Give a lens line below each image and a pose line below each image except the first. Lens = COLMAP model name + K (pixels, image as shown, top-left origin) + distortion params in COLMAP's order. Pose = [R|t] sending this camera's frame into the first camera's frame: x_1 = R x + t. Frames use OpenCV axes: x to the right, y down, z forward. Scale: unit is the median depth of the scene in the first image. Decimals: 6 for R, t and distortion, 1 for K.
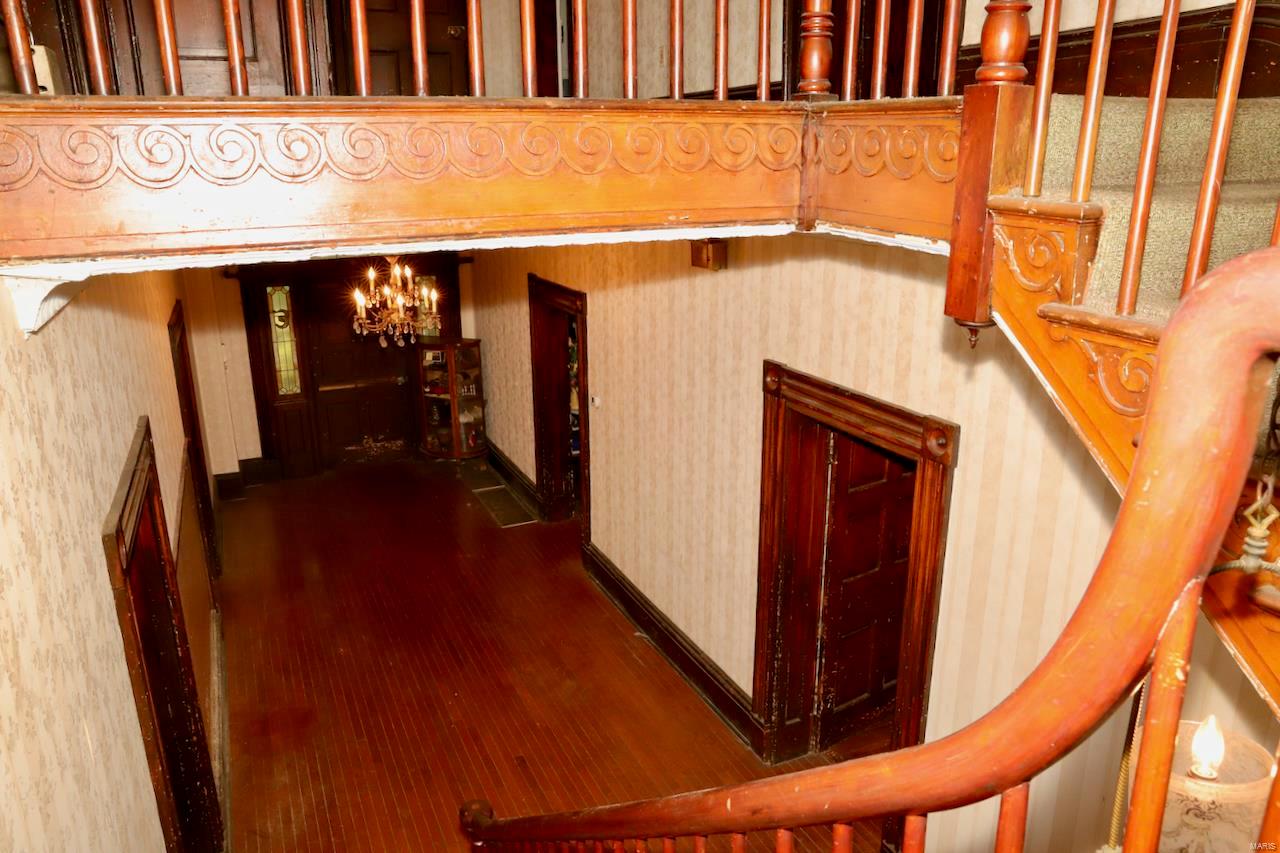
lens RADIAL K [[935.4, 0, 677.2], [0, 935.4, 427.0], [0, 0, 1]] dist [-0.113157, 0.108633]
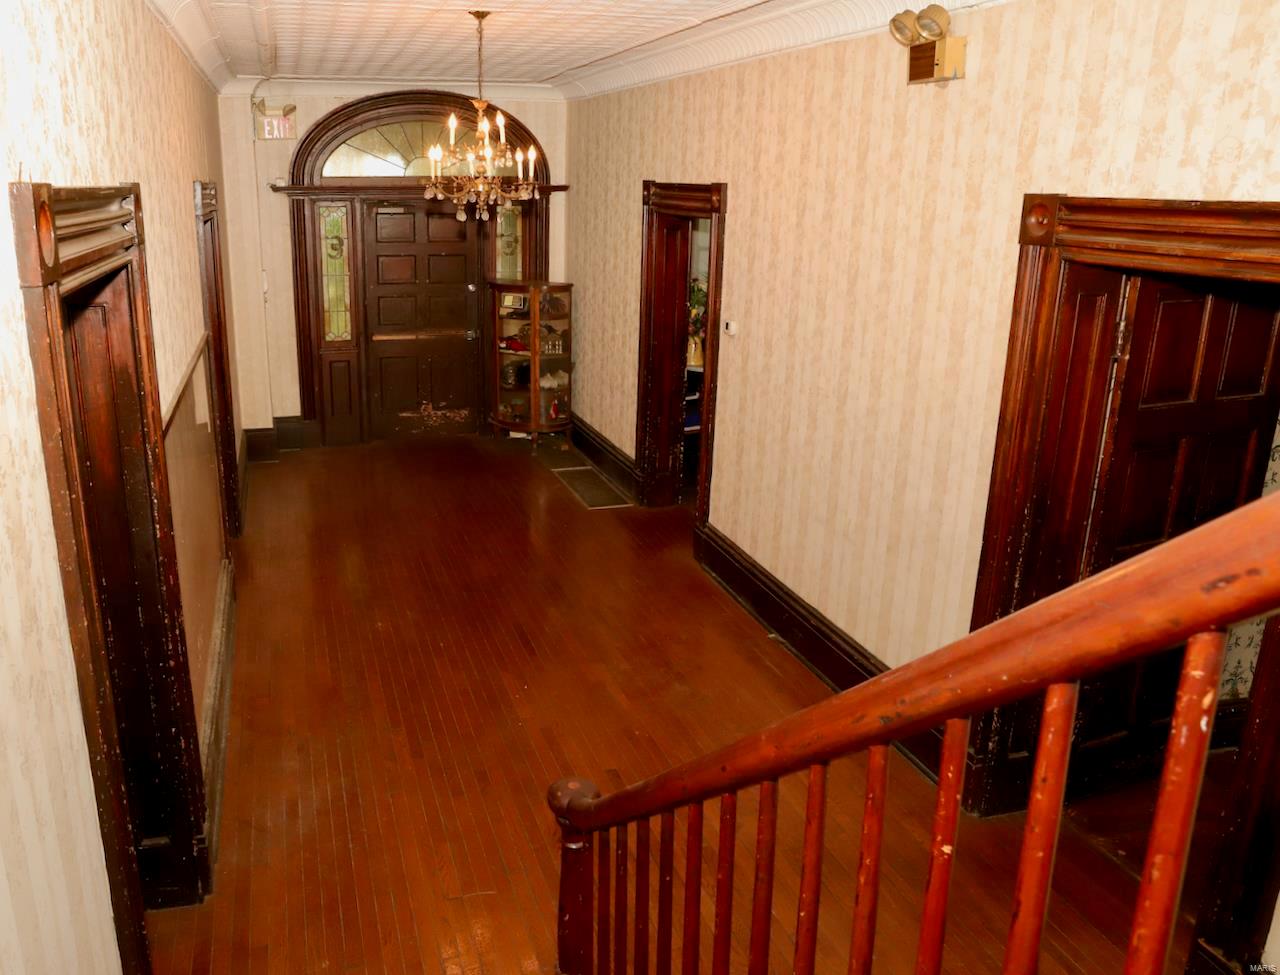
lens RADIAL K [[1066.9, 0, 590.8], [0, 1066.9, 487.6], [0, 0, 1]] dist [-0.105177, 0.106952]
pose [[0.984565, 0.065947, -0.162122, -0.047564], [-0.065307, 0.997822, 0.009283, 0.092254], [0.162381, 0.001448, 0.986727, 0.132294]]
